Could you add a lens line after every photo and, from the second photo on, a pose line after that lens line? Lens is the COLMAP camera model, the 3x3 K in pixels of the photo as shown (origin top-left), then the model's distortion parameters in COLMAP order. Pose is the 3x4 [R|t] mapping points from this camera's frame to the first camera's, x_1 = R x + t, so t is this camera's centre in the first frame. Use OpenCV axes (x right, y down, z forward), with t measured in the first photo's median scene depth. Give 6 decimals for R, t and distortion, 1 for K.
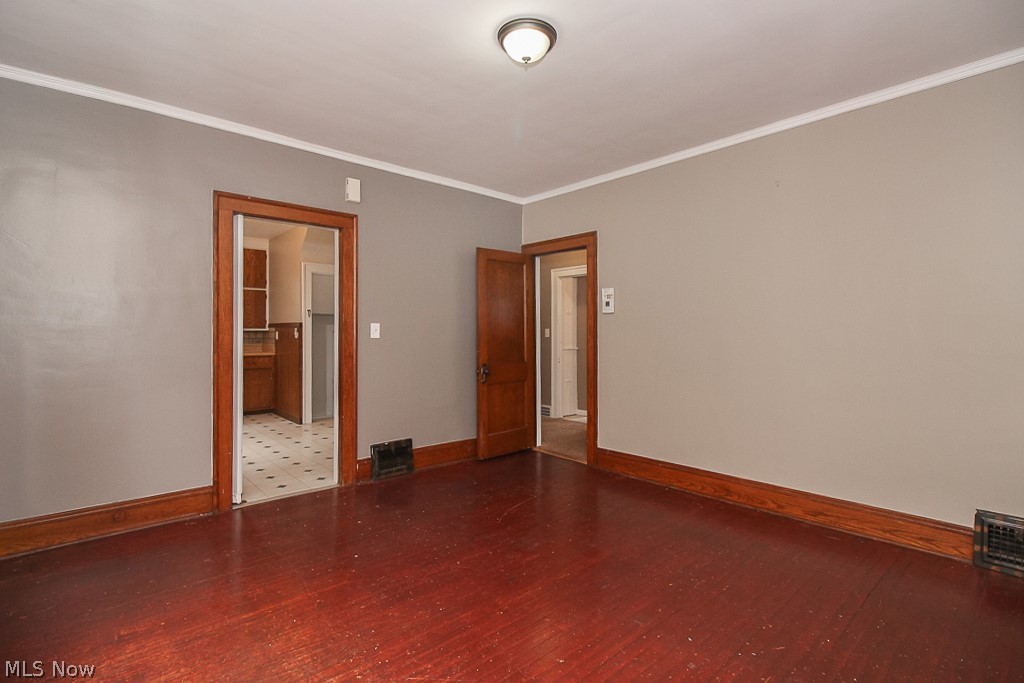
lens RADIAL K [[476.6, 0, 498.0], [0, 476.6, 328.8], [0, 0, 1]] dist [0.000555, -0.003376]
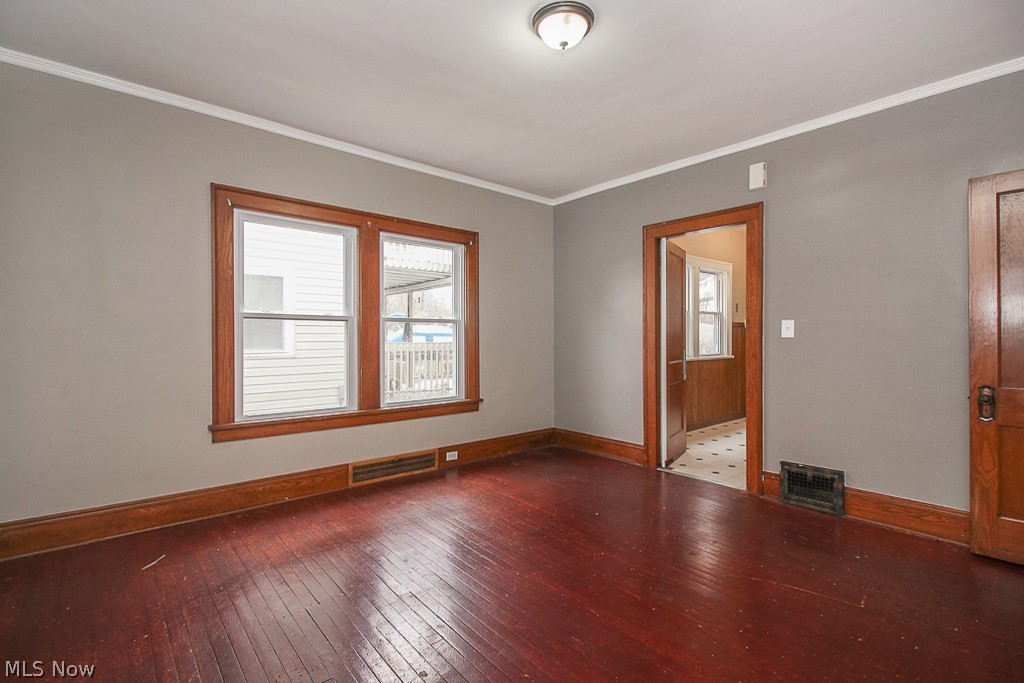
lens RADIAL K [[476.6, 0, 513.6], [0, 476.6, 333.6], [0, 0, 1]] dist [0.000555, -0.003376]
pose [[-0.004976, 0.000526, -0.999987, 0.620772], [0.012032, 0.999928, 0.000466, 0.006477], [0.999915, -0.012030, -0.004982, 0.532981]]
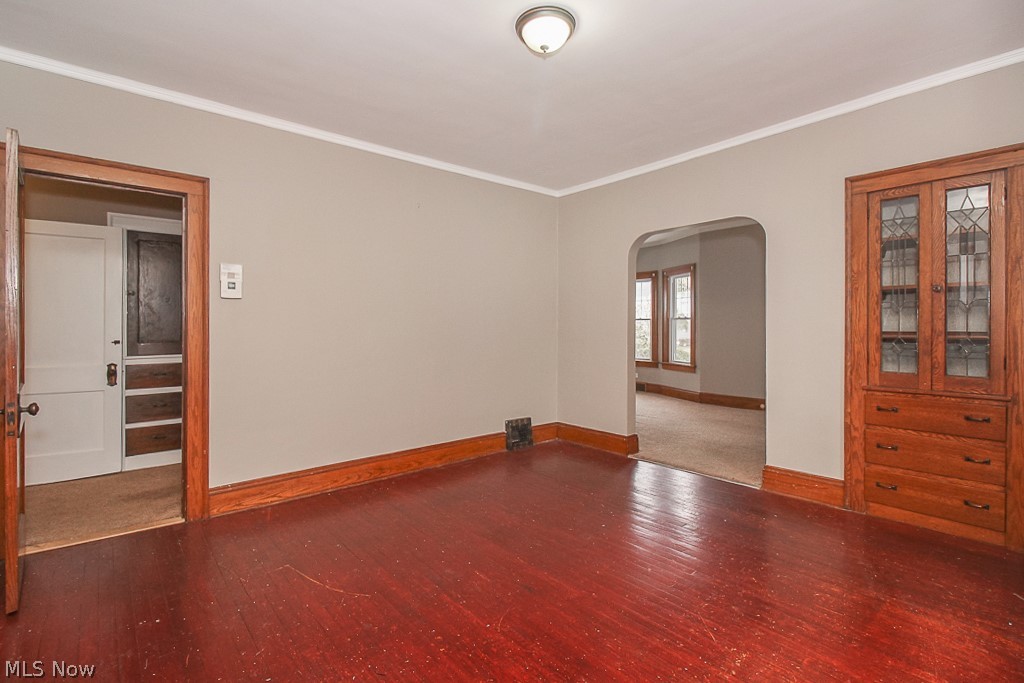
lens RADIAL K [[476.6, 0, 510.8], [0, 476.6, 332.3], [0, 0, 1]] dist [0.000555, -0.003376]
pose [[0.022513, -0.016517, 0.999610, -0.549041], [-0.008957, 0.999820, 0.016722, 0.003323], [-0.999706, -0.009330, 0.022361, 0.619641]]
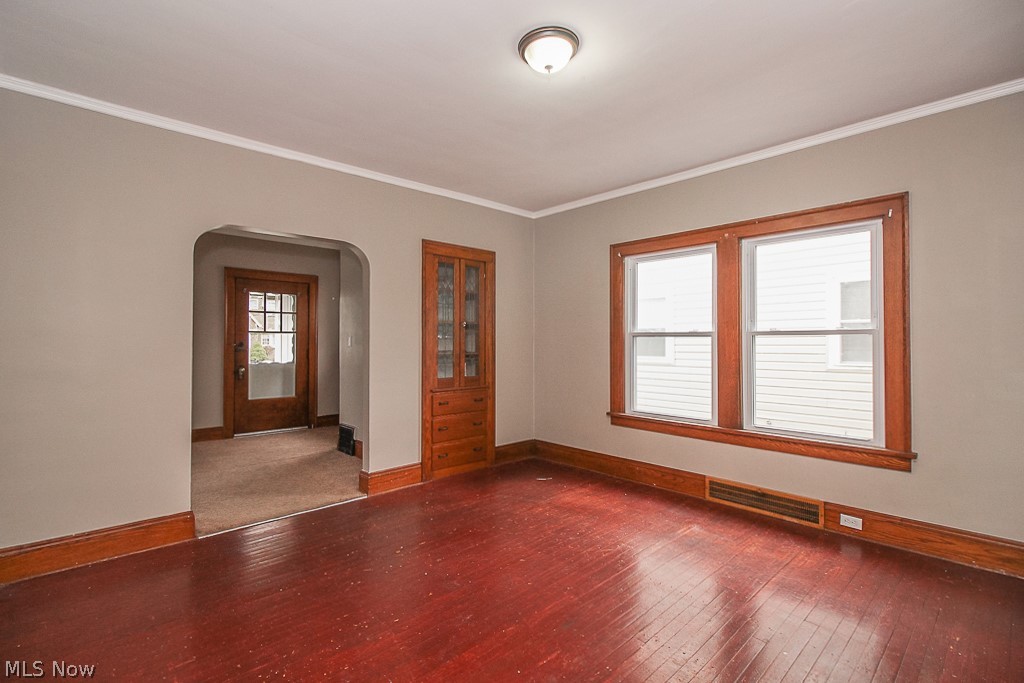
lens RADIAL K [[465.1, 0, 503.5], [0, 465.1, 337.2], [0, 0, 1]] dist [0.001512, -0.003006]
pose [[-0.999774, -0.005947, -0.020426, 0.105066], [-0.005227, 0.999369, -0.035123, 0.015276], [0.020622, -0.035008, -0.999174, 1.144621]]
